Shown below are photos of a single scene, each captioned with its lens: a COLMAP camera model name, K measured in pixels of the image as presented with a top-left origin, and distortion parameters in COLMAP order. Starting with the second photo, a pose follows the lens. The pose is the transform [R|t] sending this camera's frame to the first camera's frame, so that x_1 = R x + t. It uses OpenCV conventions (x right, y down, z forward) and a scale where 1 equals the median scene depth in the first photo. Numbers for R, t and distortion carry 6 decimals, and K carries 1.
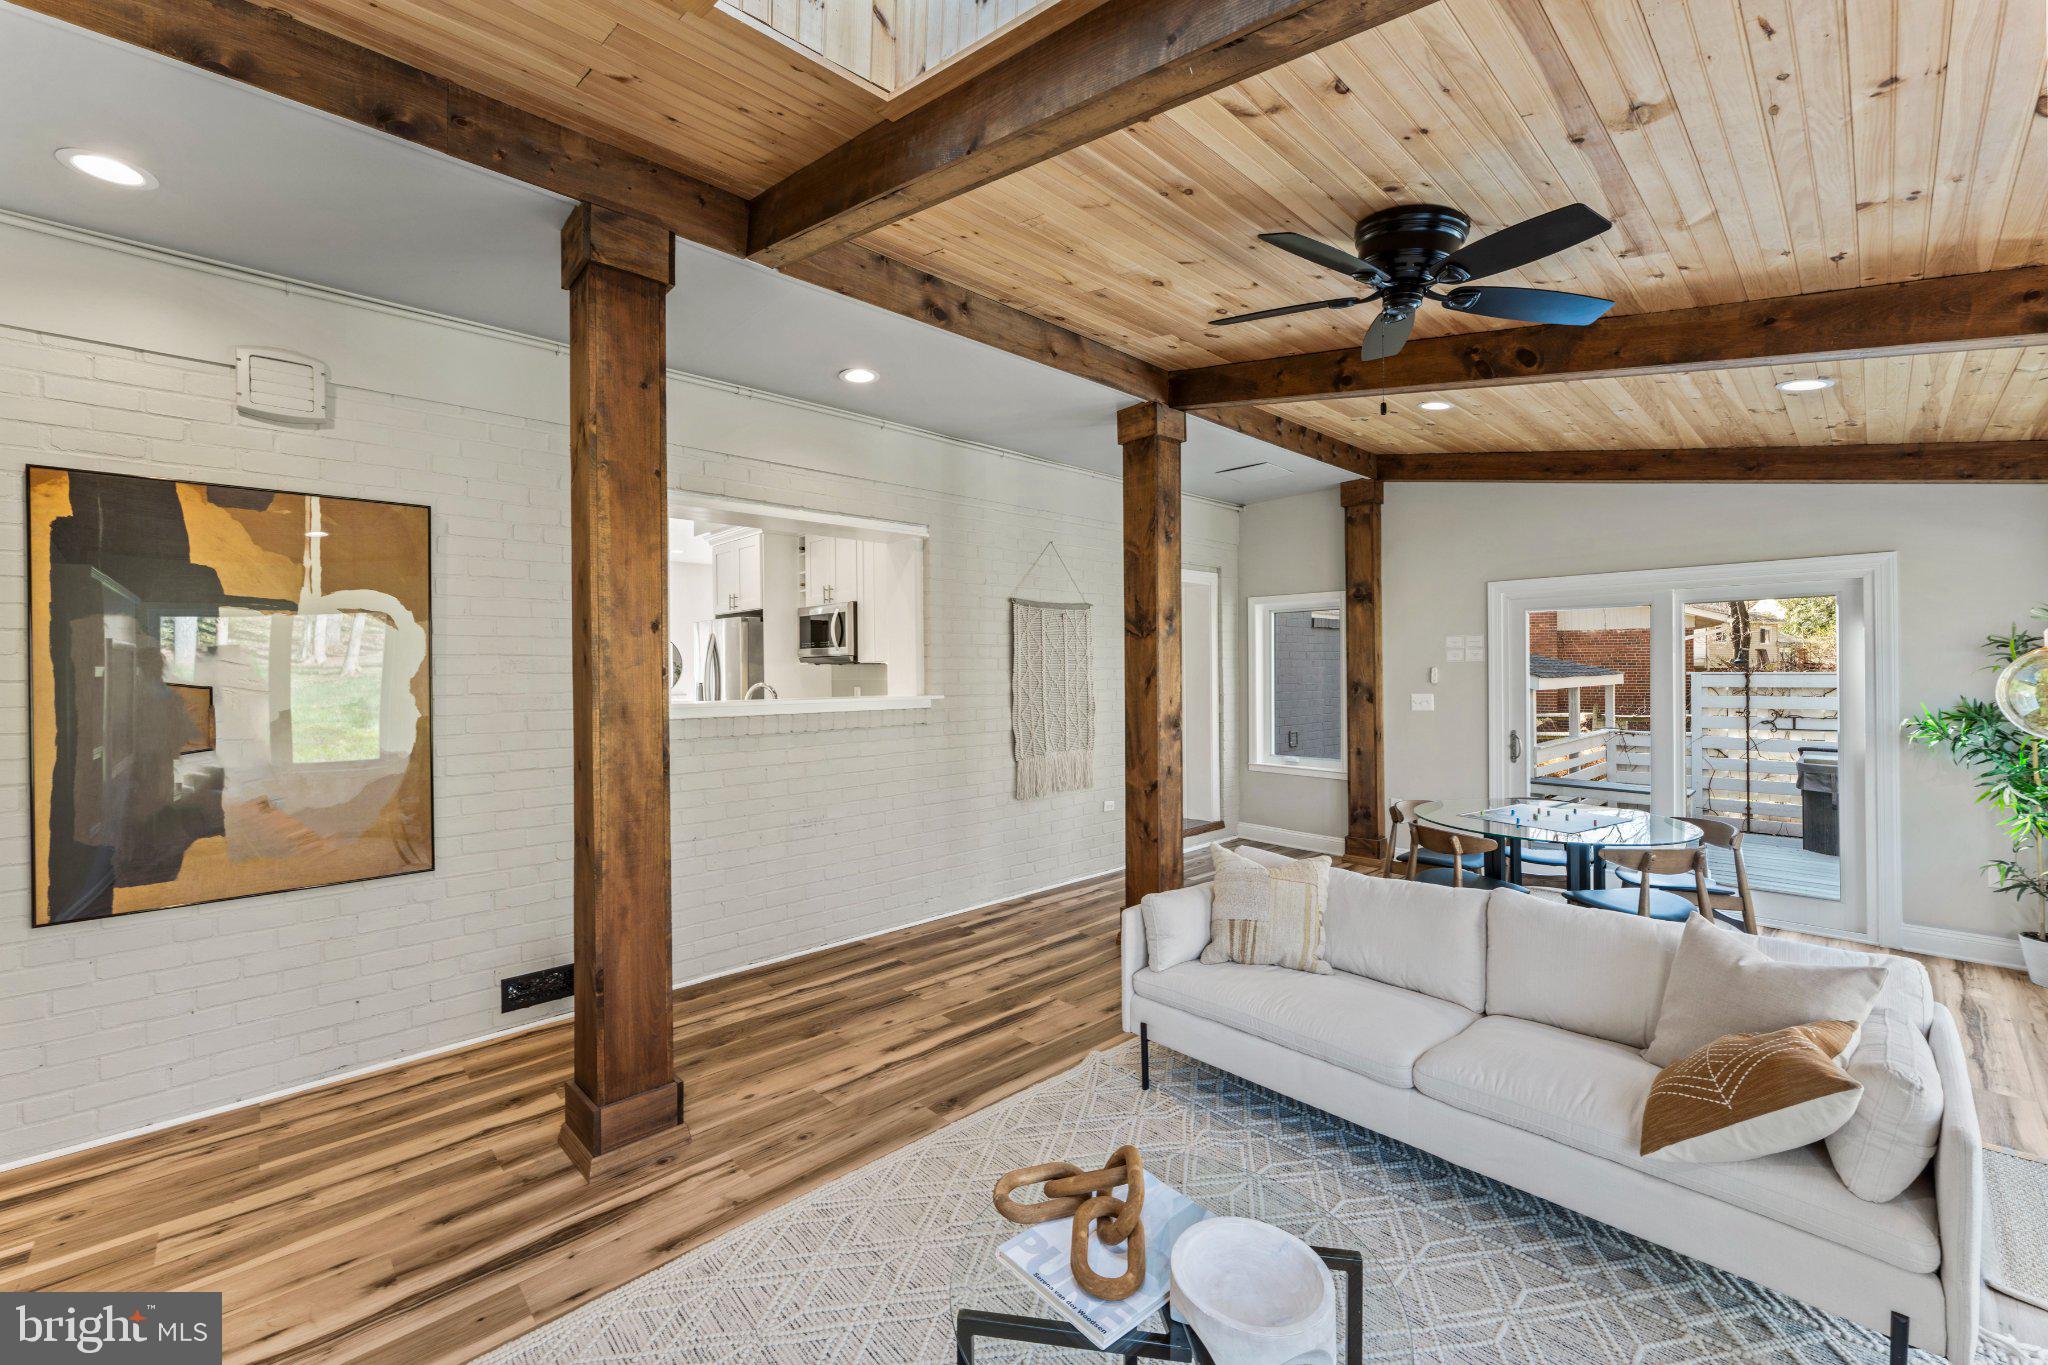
lens RADIAL K [[823.4, 0, 1026.8], [0, 823.4, 669.4], [0, 0, 1]] dist [0.000866, -0.000094]
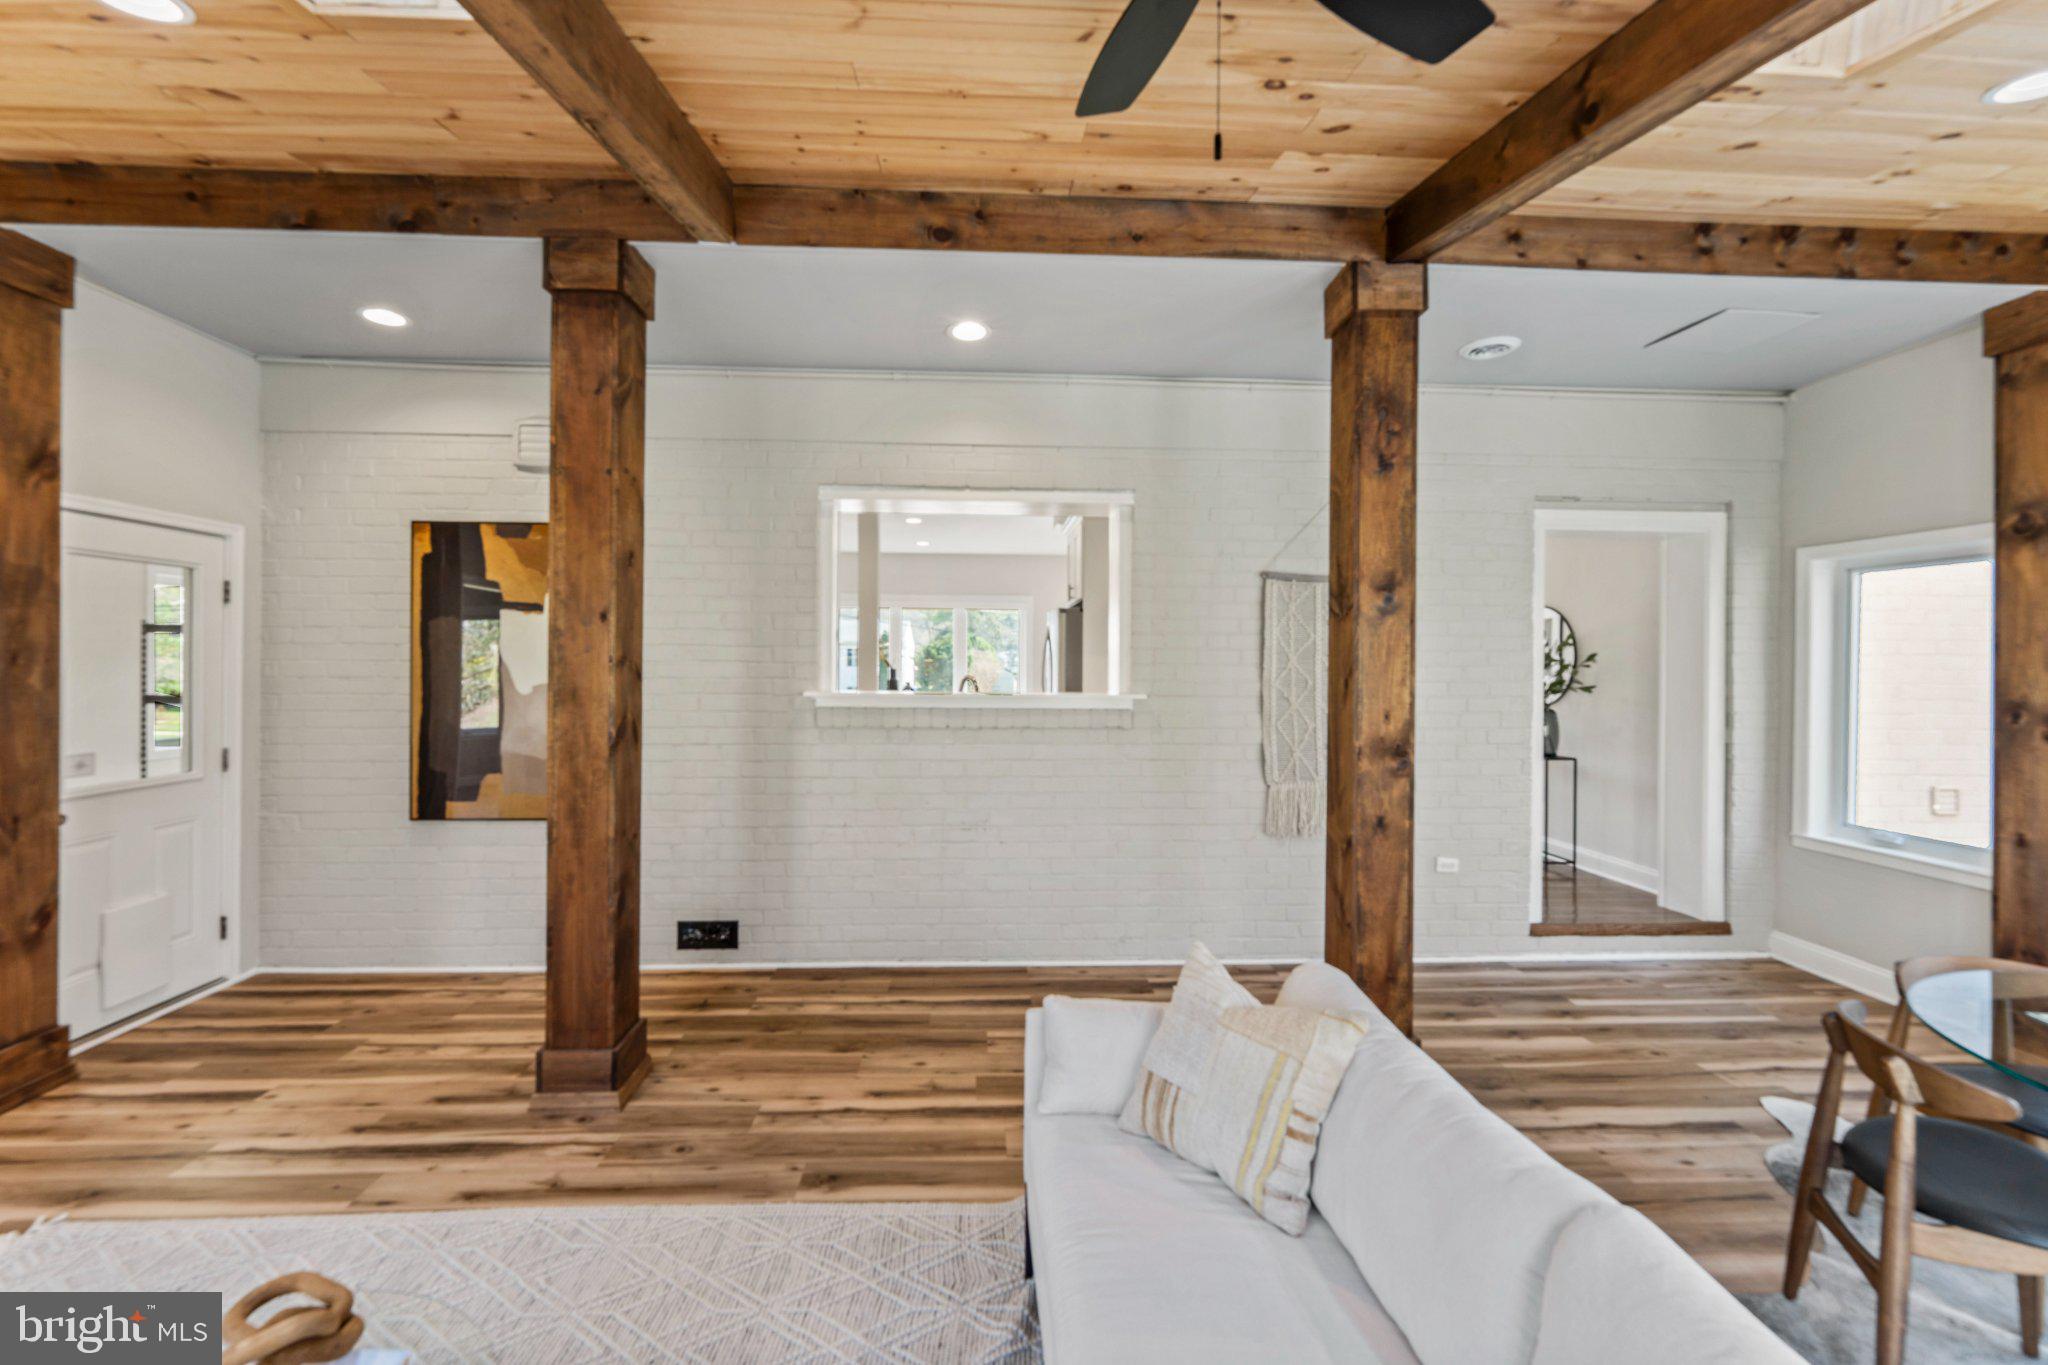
lens RADIAL K [[846.2, 0, 1018.6], [0, 846.2, 664.5], [0, 0, 1]] dist [-0.001846, -0.000540]
pose [[0.757772, 0.014030, -0.652368, 0.502651], [-0.013724, 0.999890, 0.005562, -0.002502], [0.652375, 0.004738, 0.757882, 0.393481]]
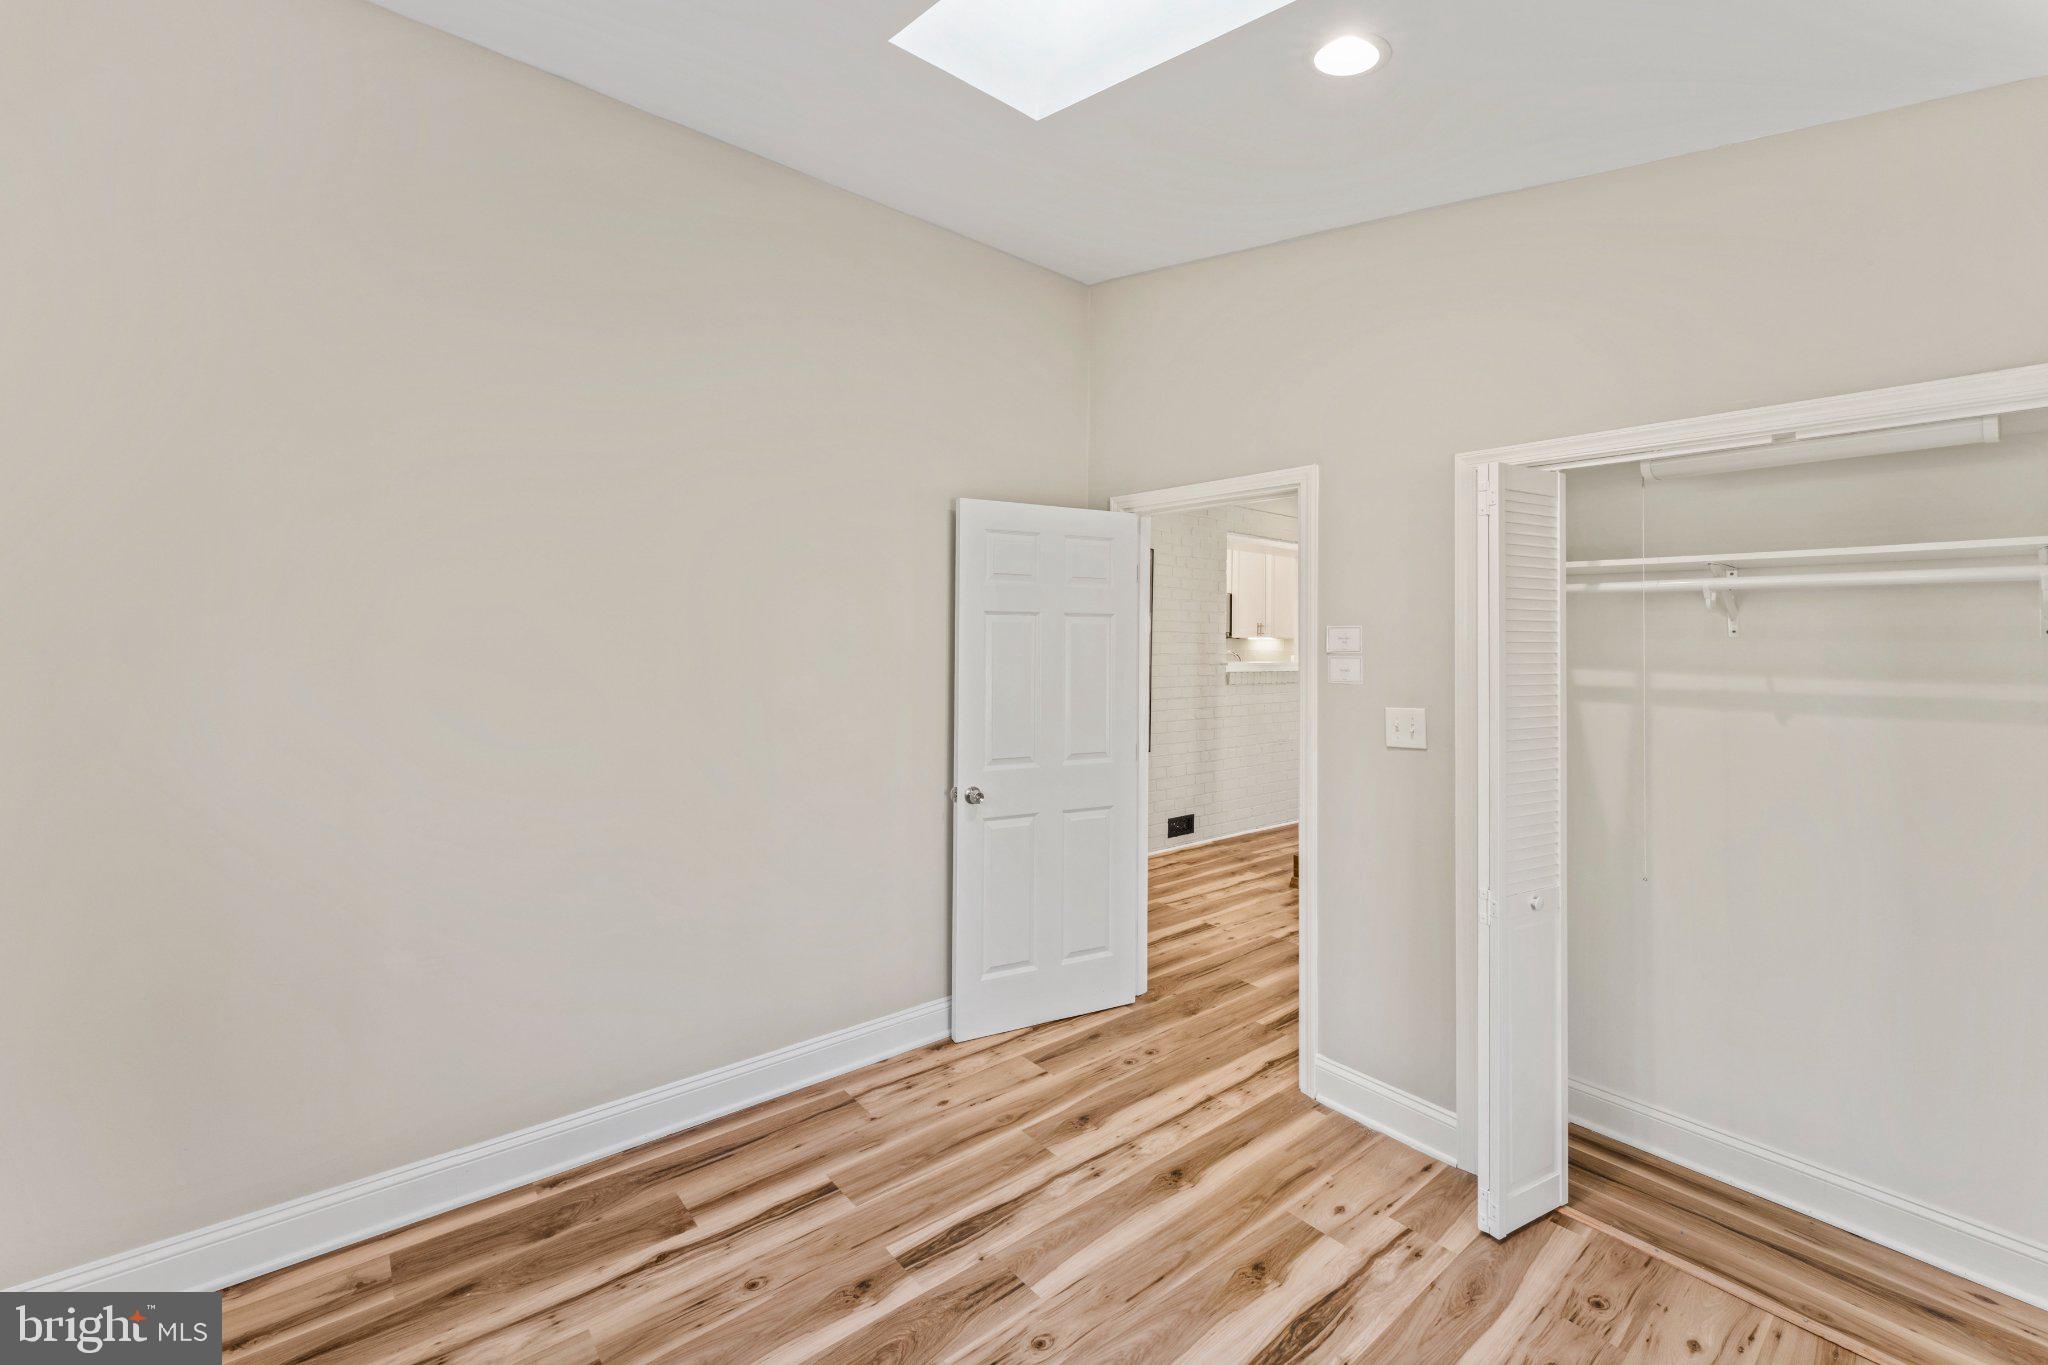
lens RADIAL K [[836.1, 0, 1027.7], [0, 836.1, 650.1], [0, 0, 1]] dist [-0.000212, -0.000288]
pose [[0.997406, 0.014918, -0.070415, -0.803563], [-0.014256, 0.999849, 0.009898, 0.007651], [0.070552, -0.008868, 0.997469, -0.764373]]
